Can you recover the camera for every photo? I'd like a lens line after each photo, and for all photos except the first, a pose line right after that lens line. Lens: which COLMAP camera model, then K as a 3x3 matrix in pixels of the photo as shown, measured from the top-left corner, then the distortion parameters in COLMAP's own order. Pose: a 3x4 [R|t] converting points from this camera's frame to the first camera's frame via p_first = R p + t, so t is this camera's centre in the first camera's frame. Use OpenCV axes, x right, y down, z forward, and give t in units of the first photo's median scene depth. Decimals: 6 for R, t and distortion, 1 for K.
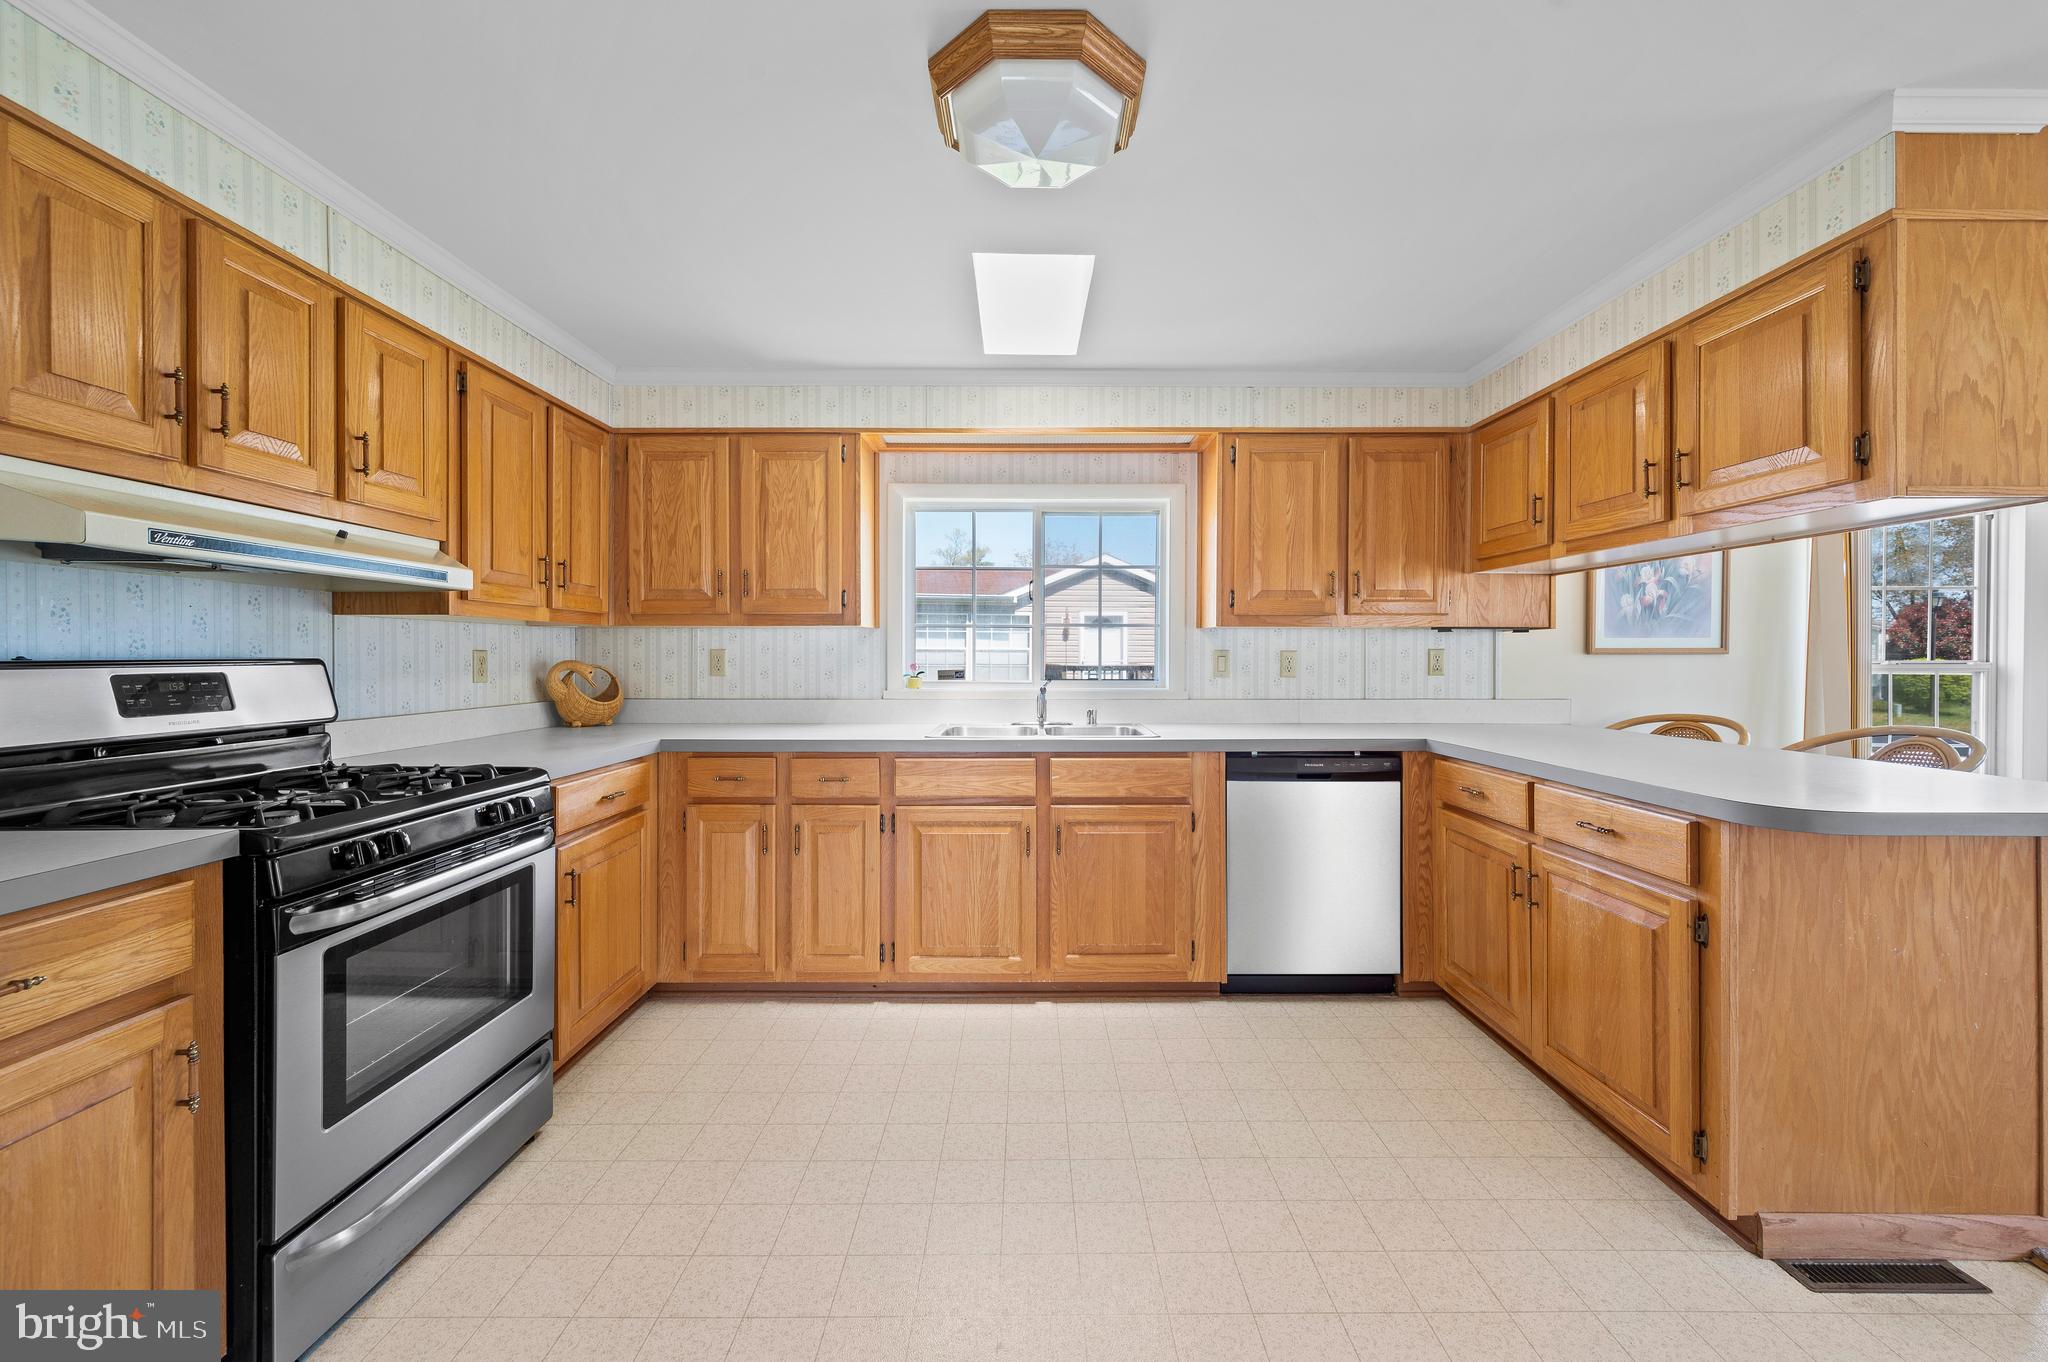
lens RADIAL K [[816.3, 0, 1029.2], [0, 816.3, 657.0], [0, 0, 1]] dist [-0.000318, 0.000369]
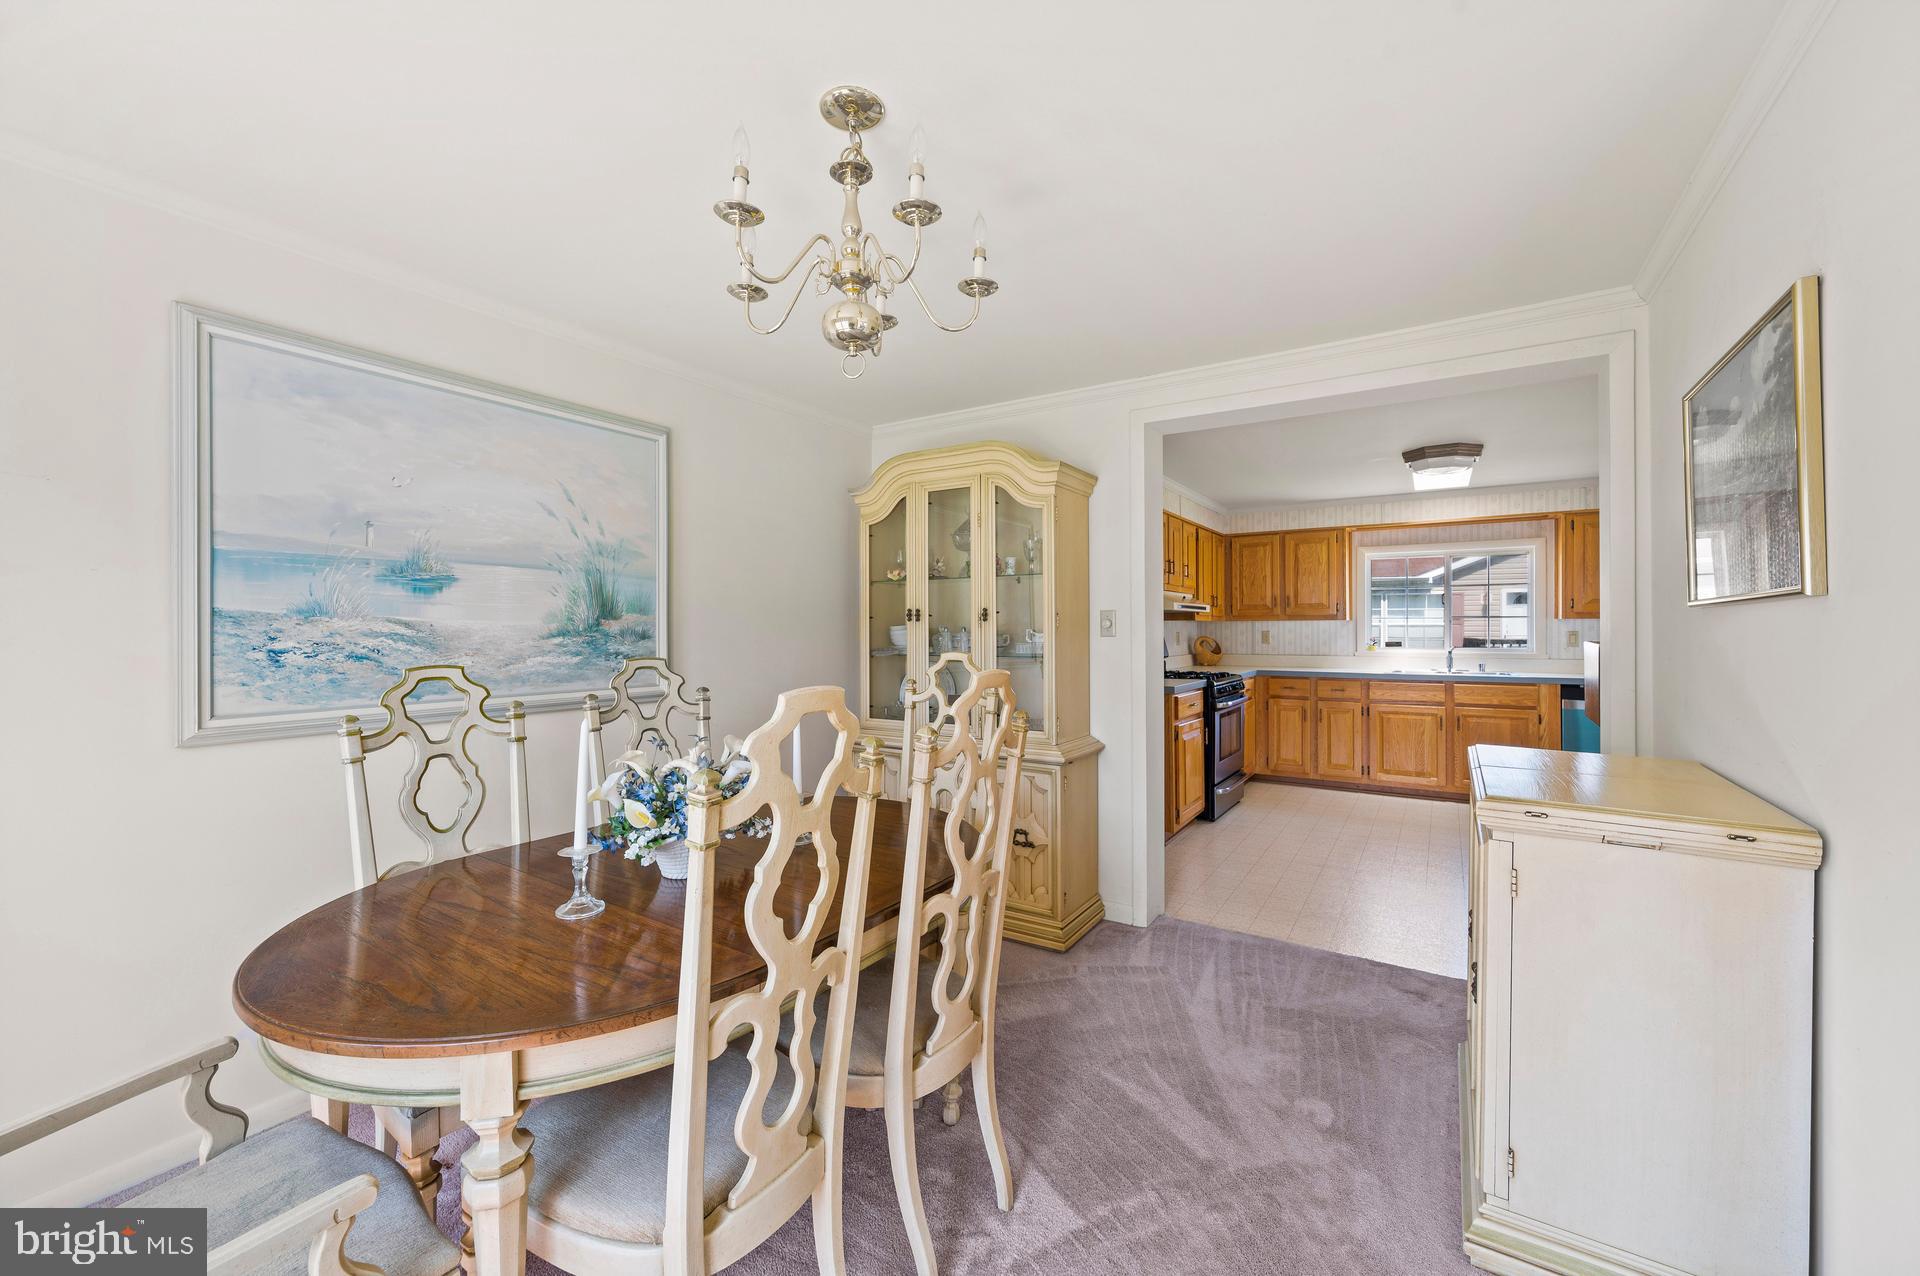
lens RADIAL K [[765.3, 0, 955.0], [0, 765.3, 626.3], [0, 0, 1]] dist [-0.000318, 0.000369]
pose [[0.841368, -0.003994, -0.540448, 0.011579], [0.001709, 0.999987, -0.004730, -0.016561], [0.540460, 0.003056, 0.841364, -1.336654]]
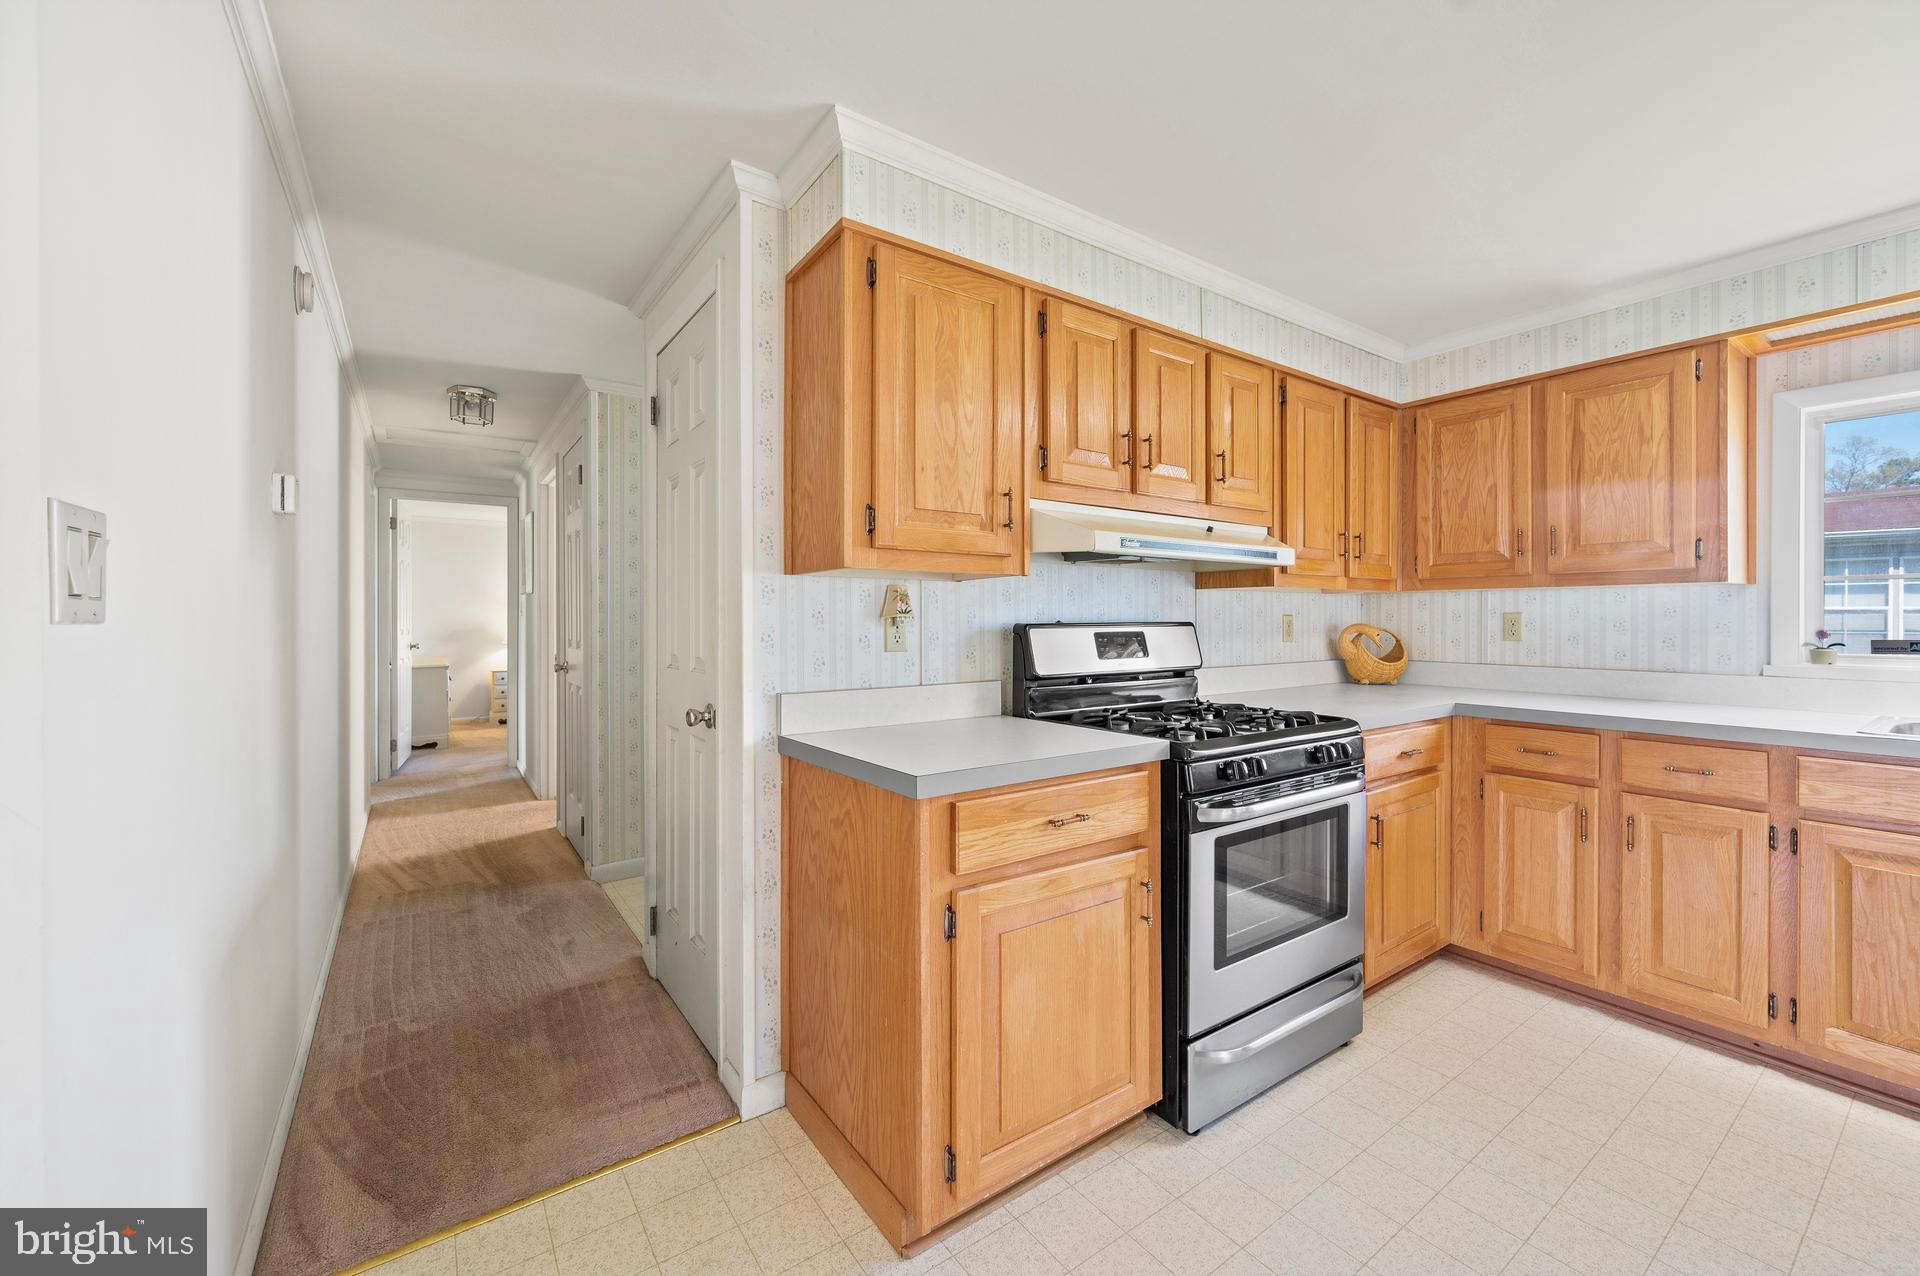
lens RADIAL K [[765.3, 0, 963.8], [0, 765.3, 620.2], [0, 0, 1]] dist [-0.000318, 0.000369]
pose [[0.581339, 0.001278, -0.813660, -0.036664], [-0.000419, 0.999999, 0.001272, -0.001866], [0.813661, -0.000398, 0.581339, -0.039501]]
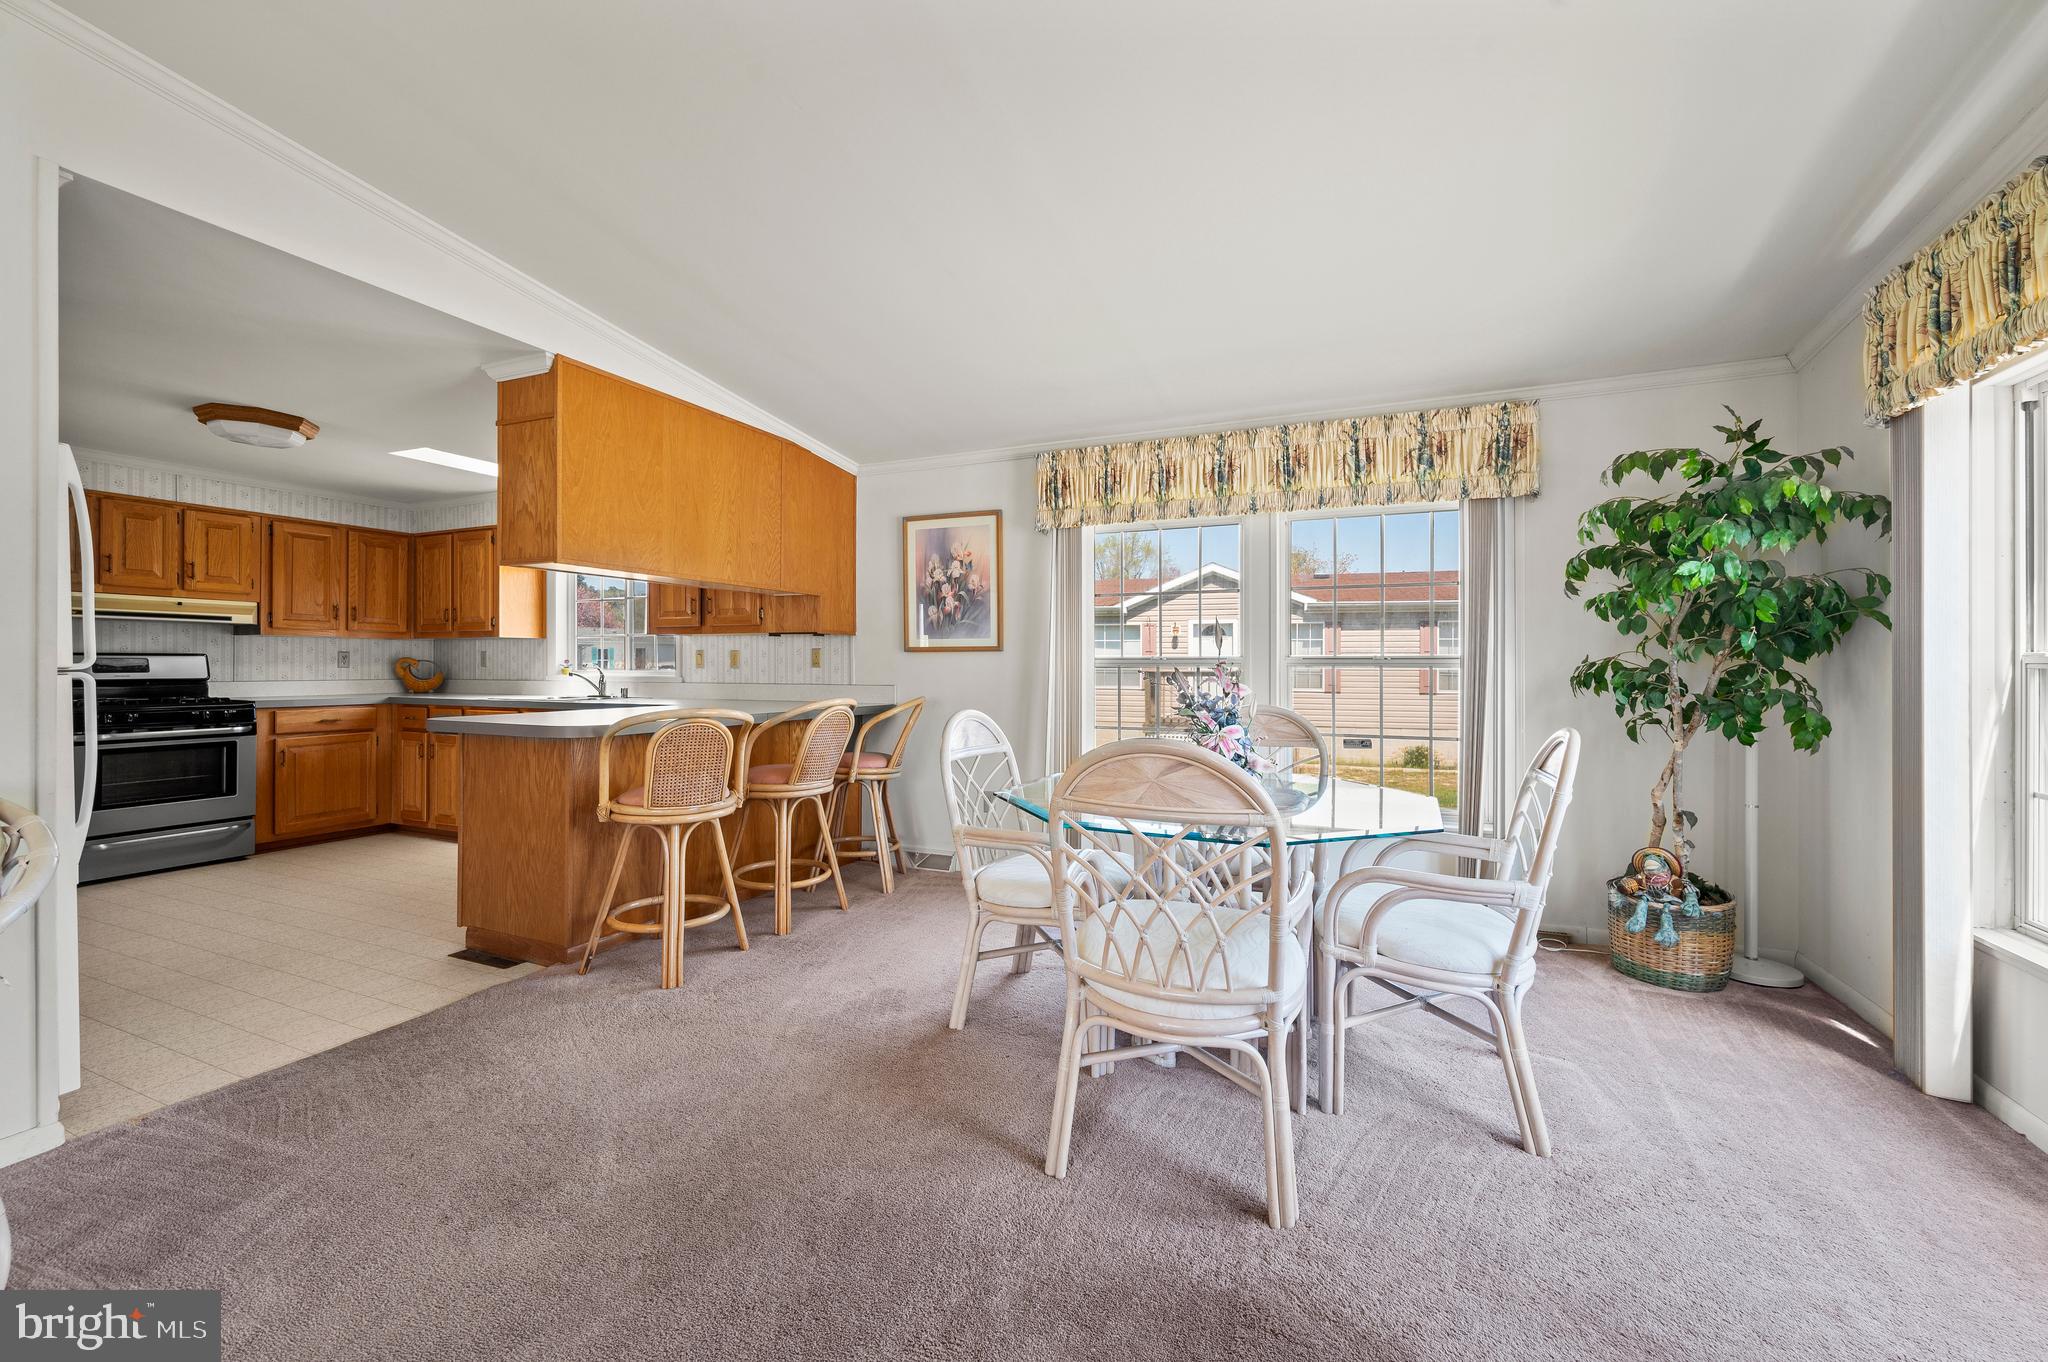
lens RADIAL K [[816.3, 0, 1026.9], [0, 816.3, 668.2], [0, 0, 1]] dist [-0.000318, 0.000369]
pose [[0.912530, 0.004383, -0.408987, 1.733988], [-0.003420, 0.999989, 0.003085, 0.022812], [0.408996, -0.001417, 0.912535, -0.157582]]
